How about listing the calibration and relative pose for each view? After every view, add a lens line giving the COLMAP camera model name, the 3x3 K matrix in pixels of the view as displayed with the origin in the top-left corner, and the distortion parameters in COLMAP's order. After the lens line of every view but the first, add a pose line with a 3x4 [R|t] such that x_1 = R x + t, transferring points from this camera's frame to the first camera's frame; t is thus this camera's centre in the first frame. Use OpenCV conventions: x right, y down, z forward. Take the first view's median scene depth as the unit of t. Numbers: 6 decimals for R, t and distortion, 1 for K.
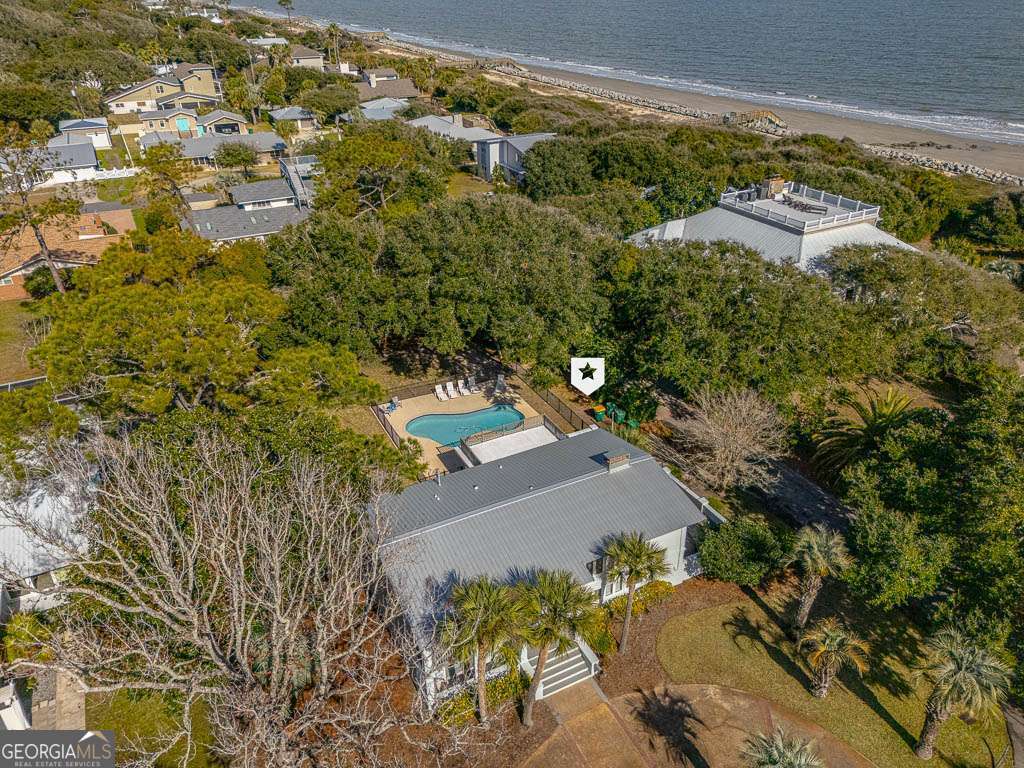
lens RADIAL K [[747.3, 0, 512.0], [0, 747.3, 384.0], [0, 0, 1]] dist [0.111080, -0.091847]
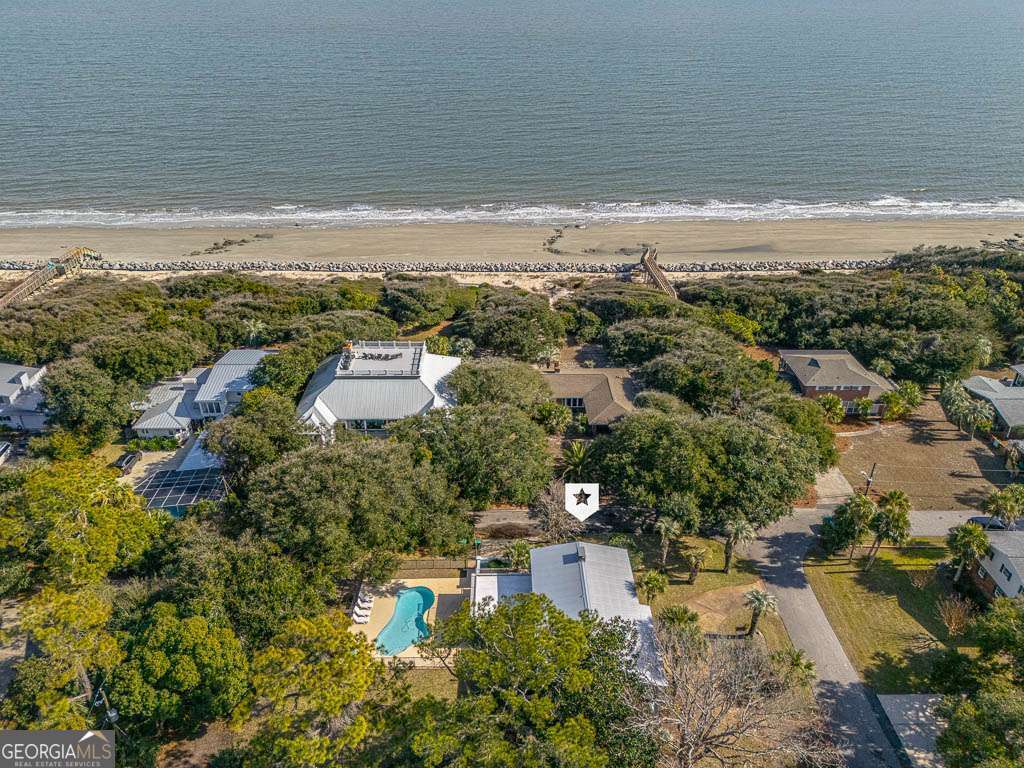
lens RADIAL K [[744.6, 0, 510.0], [0, 744.6, 383.1], [0, 0, 1]] dist [0.133557, -0.130933]
pose [[0.440770, -0.419040, 0.793806, -0.764421], [0.424601, 0.876483, 0.226919, -0.474102], [-0.790845, 0.237031, 0.564252, 0.022252]]
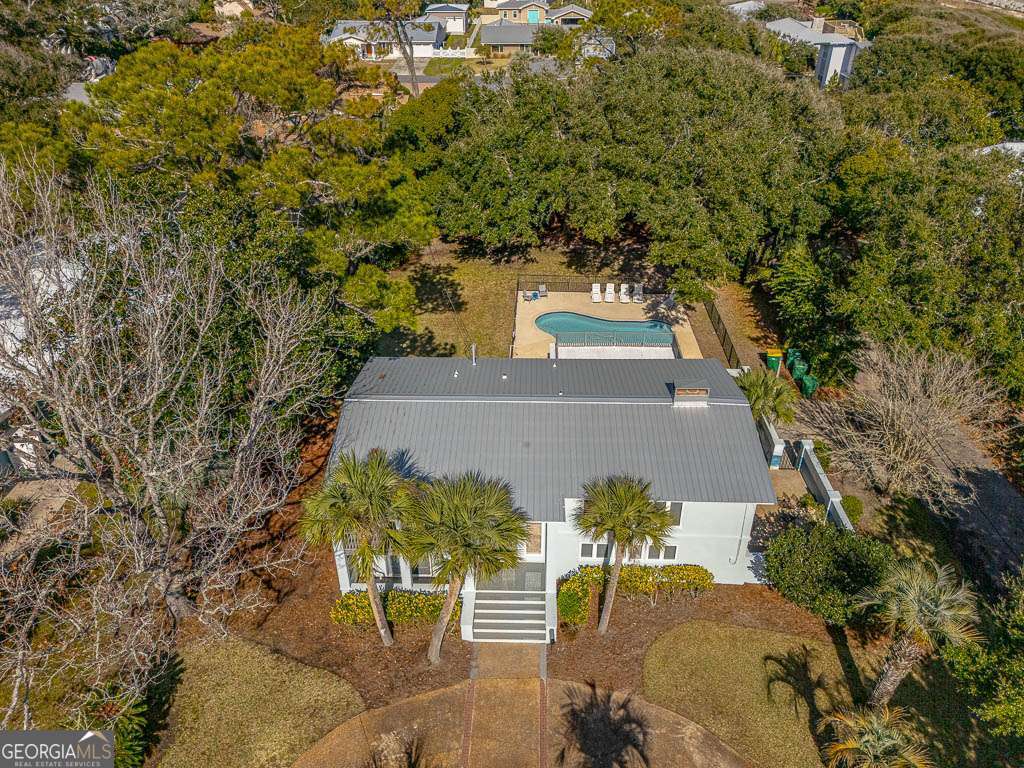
lens RADIAL K [[744.4, 0, 509.6], [0, 744.4, 388.7], [0, 0, 1]] dist [0.128720, -0.127752]
pose [[0.876598, 0.265604, -0.401286, 0.179123], [-0.234087, 0.963931, 0.126651, 0.030518], [0.420451, -0.017086, 0.907154, 0.176046]]
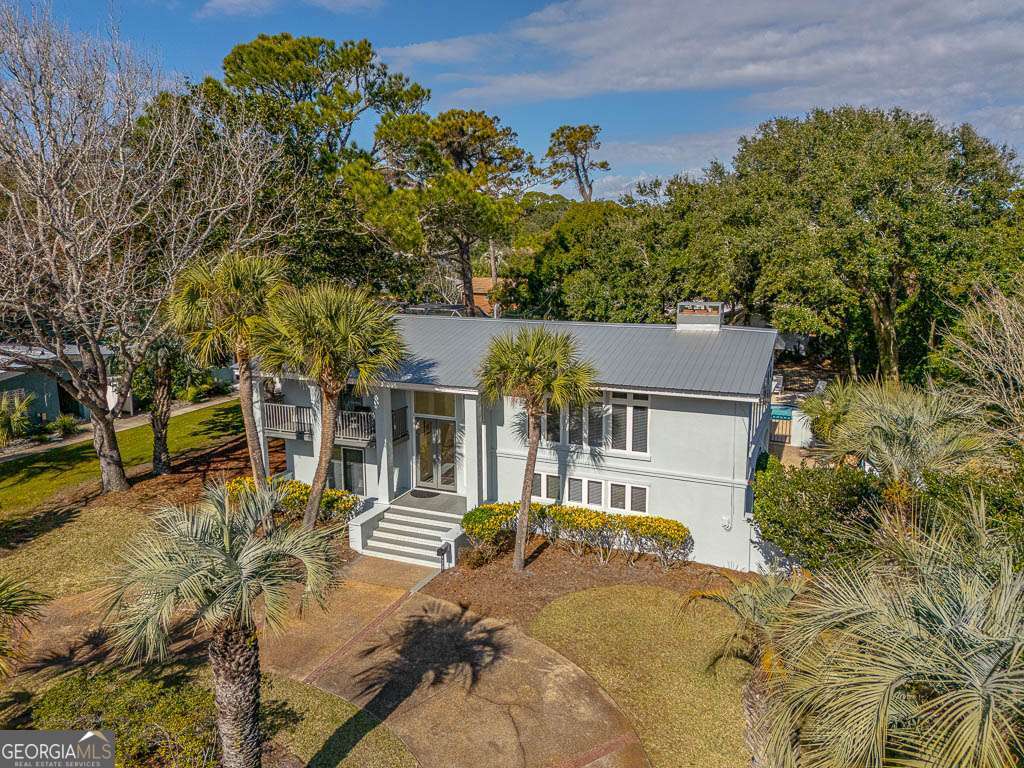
lens RADIAL K [[744.6, 0, 510.0], [0, 744.6, 383.1], [0, 0, 1]] dist [0.133557, -0.130933]
pose [[0.635517, 0.155143, -0.756339, 0.318770], [-0.374063, 0.918827, -0.125835, 0.178857], [0.675422, 0.362888, 0.641963, 0.357091]]
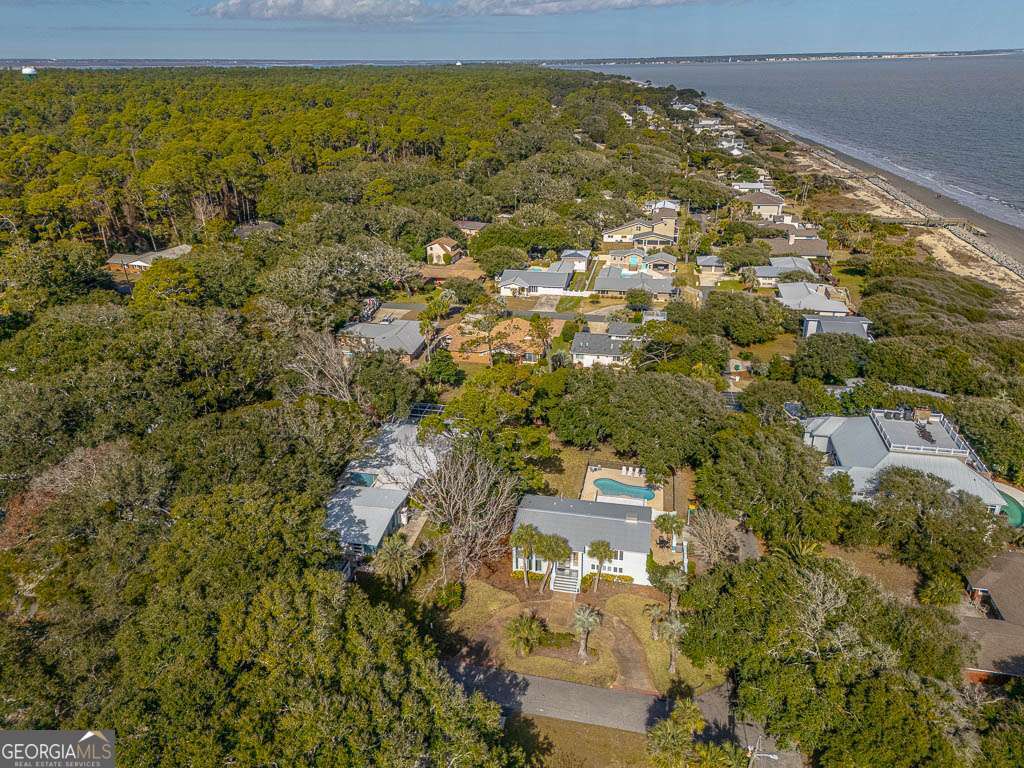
lens RADIAL K [[744.6, 0, 510.0], [0, 744.6, 383.1], [0, 0, 1]] dist [0.133557, -0.130933]
pose [[0.782042, 0.250714, -0.570572, 0.655705], [-0.302915, 0.953011, 0.003578, -0.111412], [0.544659, 0.170037, 0.821239, -0.683662]]
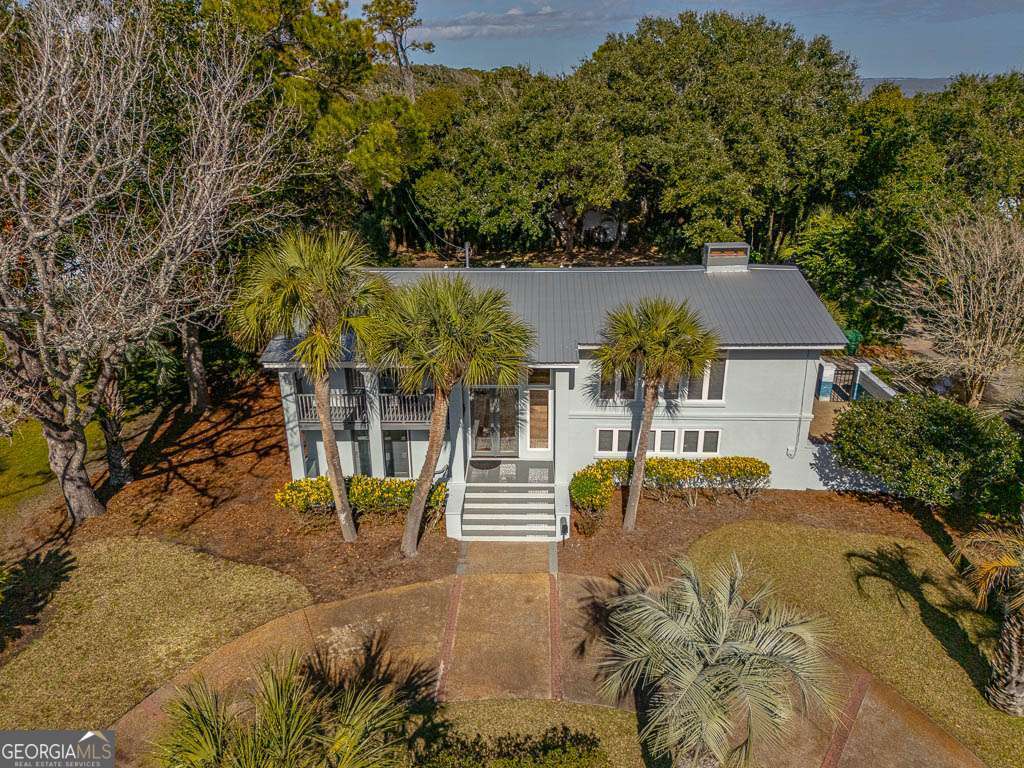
lens RADIAL K [[744.6, 0, 510.0], [0, 744.6, 383.1], [0, 0, 1]] dist [0.133557, -0.130933]
pose [[0.876236, 0.177224, -0.448110, 0.180192], [-0.232528, 0.969990, -0.071063, 0.183655], [0.422069, 0.166466, 0.891149, 0.261770]]
